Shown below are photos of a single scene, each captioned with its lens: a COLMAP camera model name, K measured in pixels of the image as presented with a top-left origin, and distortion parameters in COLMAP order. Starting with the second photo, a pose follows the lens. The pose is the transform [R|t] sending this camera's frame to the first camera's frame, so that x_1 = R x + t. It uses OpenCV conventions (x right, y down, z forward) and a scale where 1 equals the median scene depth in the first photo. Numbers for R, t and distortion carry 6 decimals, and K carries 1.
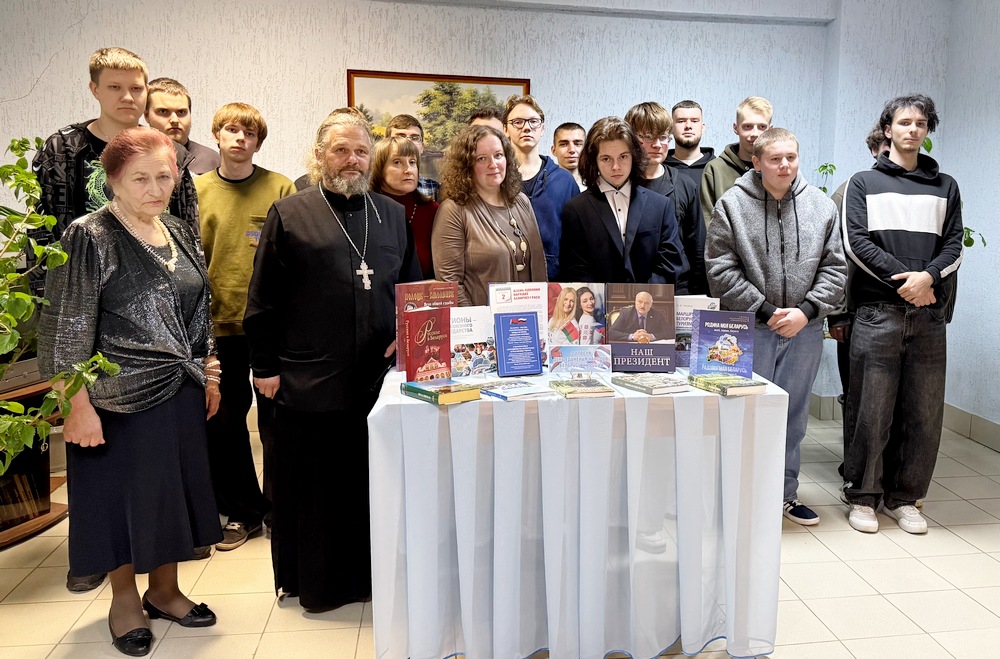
lens RADIAL K [[889.2, 0, 575.0], [0, 889.2, 300.3], [0, 0, 1]] dist [0.112411, -0.168169]
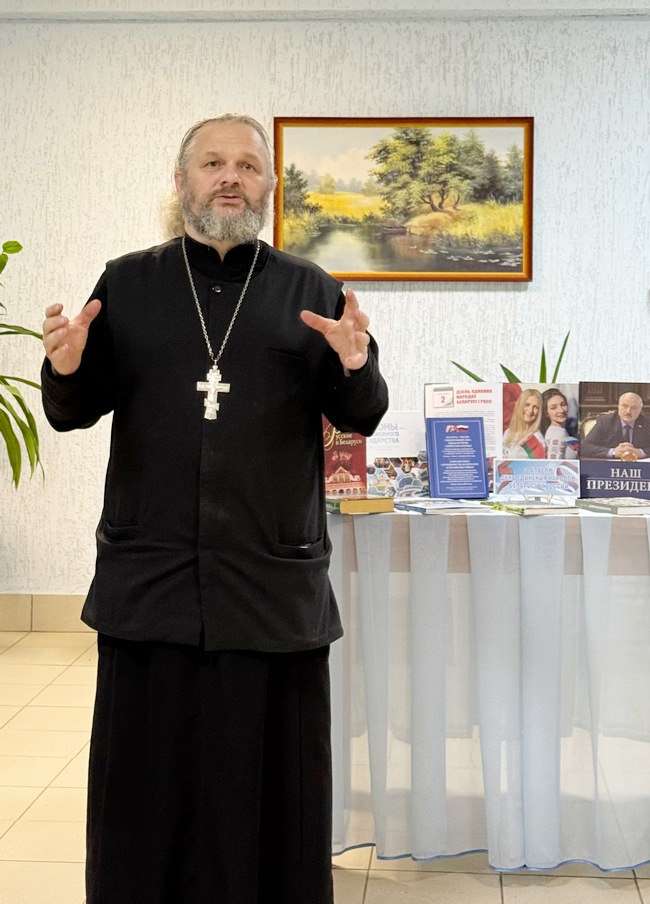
lens RADIAL K [[1679.4, 0, 318.9], [0, 1679.4, 311.8], [0, 0, 1]] dist [0.110131, 0.000000]
pose [[0.970296, -0.015422, -0.241429, 0.100338], [-0.015492, 0.991956, -0.125629, 0.062963], [0.241424, 0.125637, 0.962252, -0.253083]]
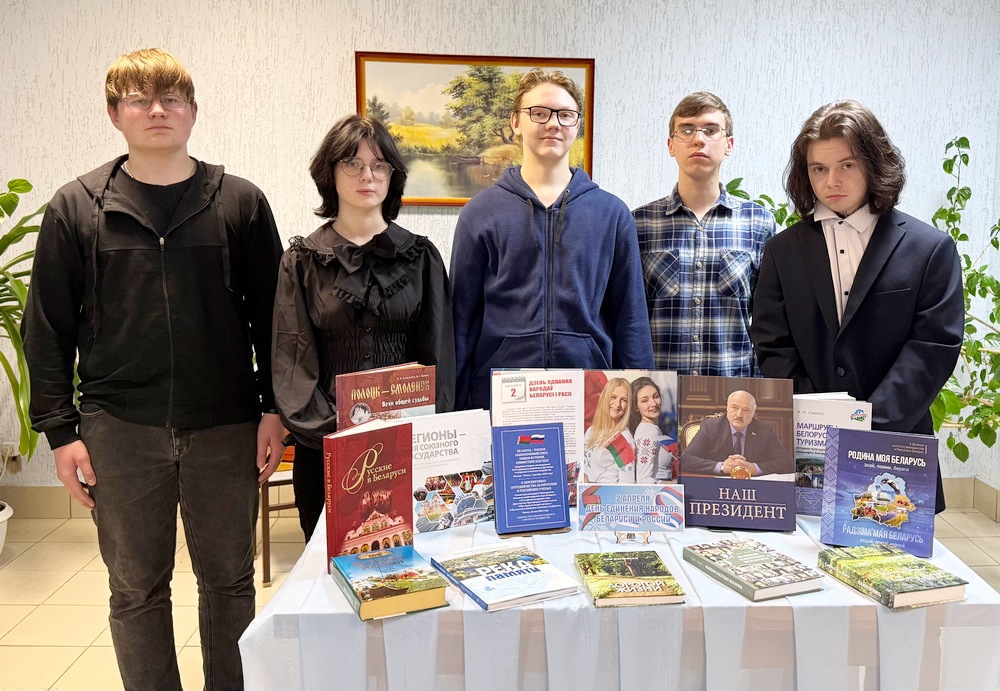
lens RADIAL K [[954.7, 0, 562.9], [0, 954.7, 306.0], [0, 0, 1]] dist [0.088213, -0.099473]
pose [[0.993002, 0.008289, -0.117803, 0.020138], [-0.008743, 0.999956, -0.003342, -0.038600], [0.117771, 0.004349, 0.993031, 0.206909]]
